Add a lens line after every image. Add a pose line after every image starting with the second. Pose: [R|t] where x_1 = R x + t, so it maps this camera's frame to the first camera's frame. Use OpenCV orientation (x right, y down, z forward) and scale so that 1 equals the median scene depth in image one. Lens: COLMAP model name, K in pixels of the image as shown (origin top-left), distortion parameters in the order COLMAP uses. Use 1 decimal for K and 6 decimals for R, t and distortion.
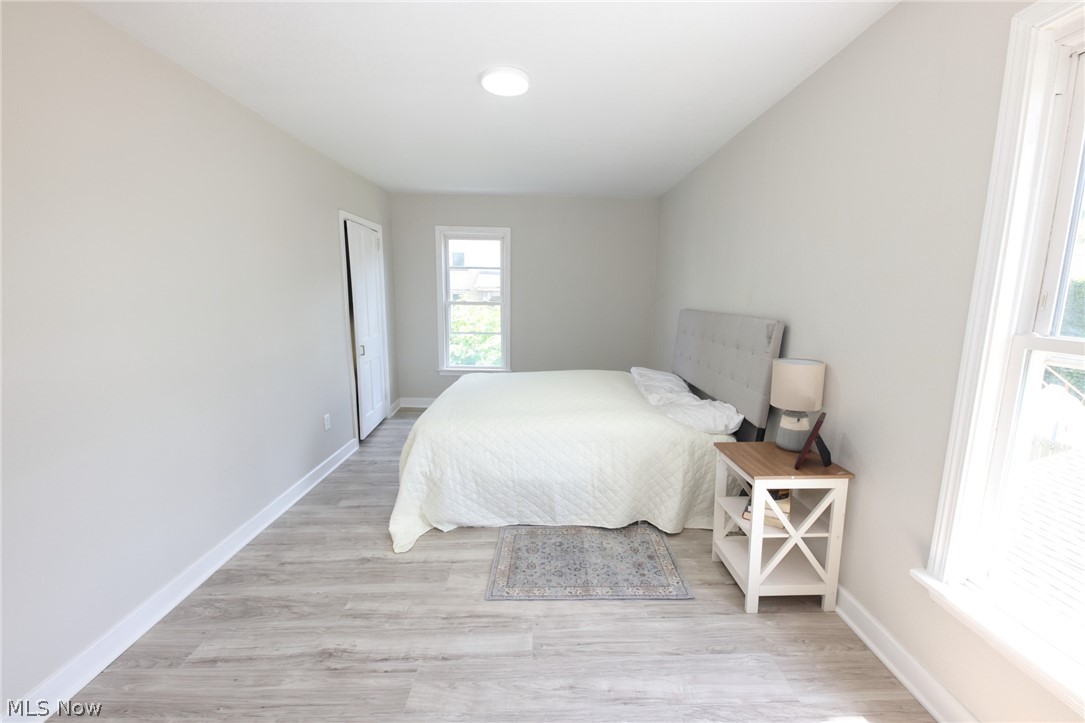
lens RADIAL K [[432.0, 0, 543.8], [0, 432.0, 362.0], [0, 0, 1]] dist [0.003373, -0.001802]
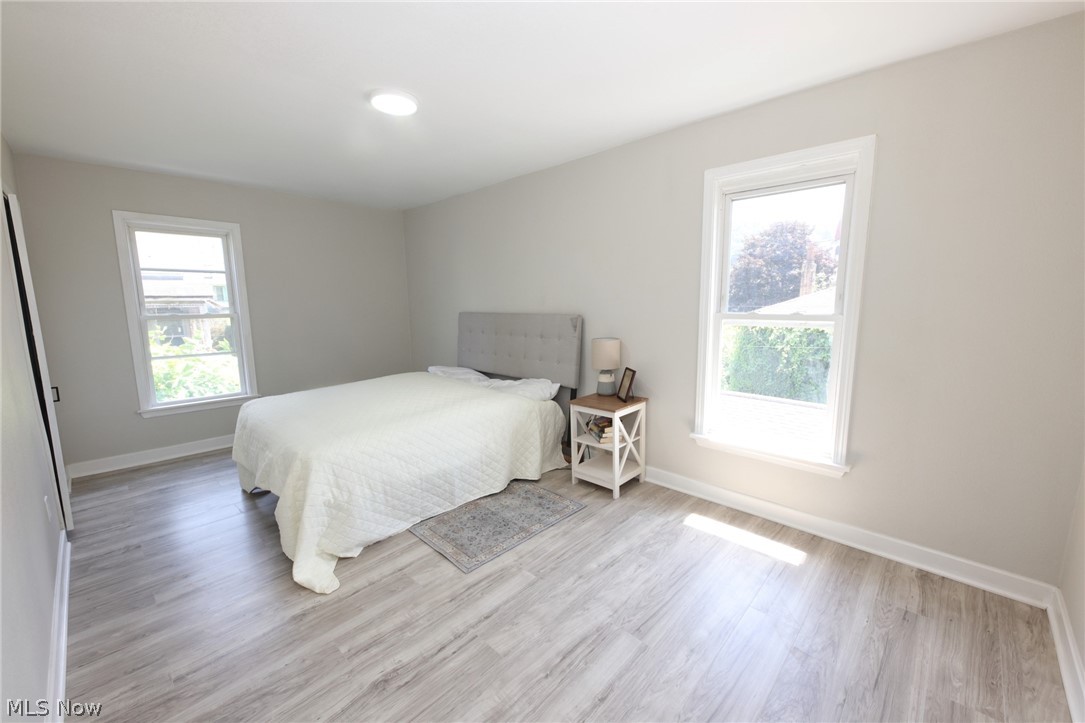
lens RADIAL K [[432.0, 0, 551.4], [0, 432.0, 358.4], [0, 0, 1]] dist [0.003373, -0.001802]
pose [[0.697728, -0.114590, 0.707139, -0.683144], [0.129770, 0.991010, 0.032548, -0.008843], [-0.704511, 0.069056, 0.706325, 0.016631]]
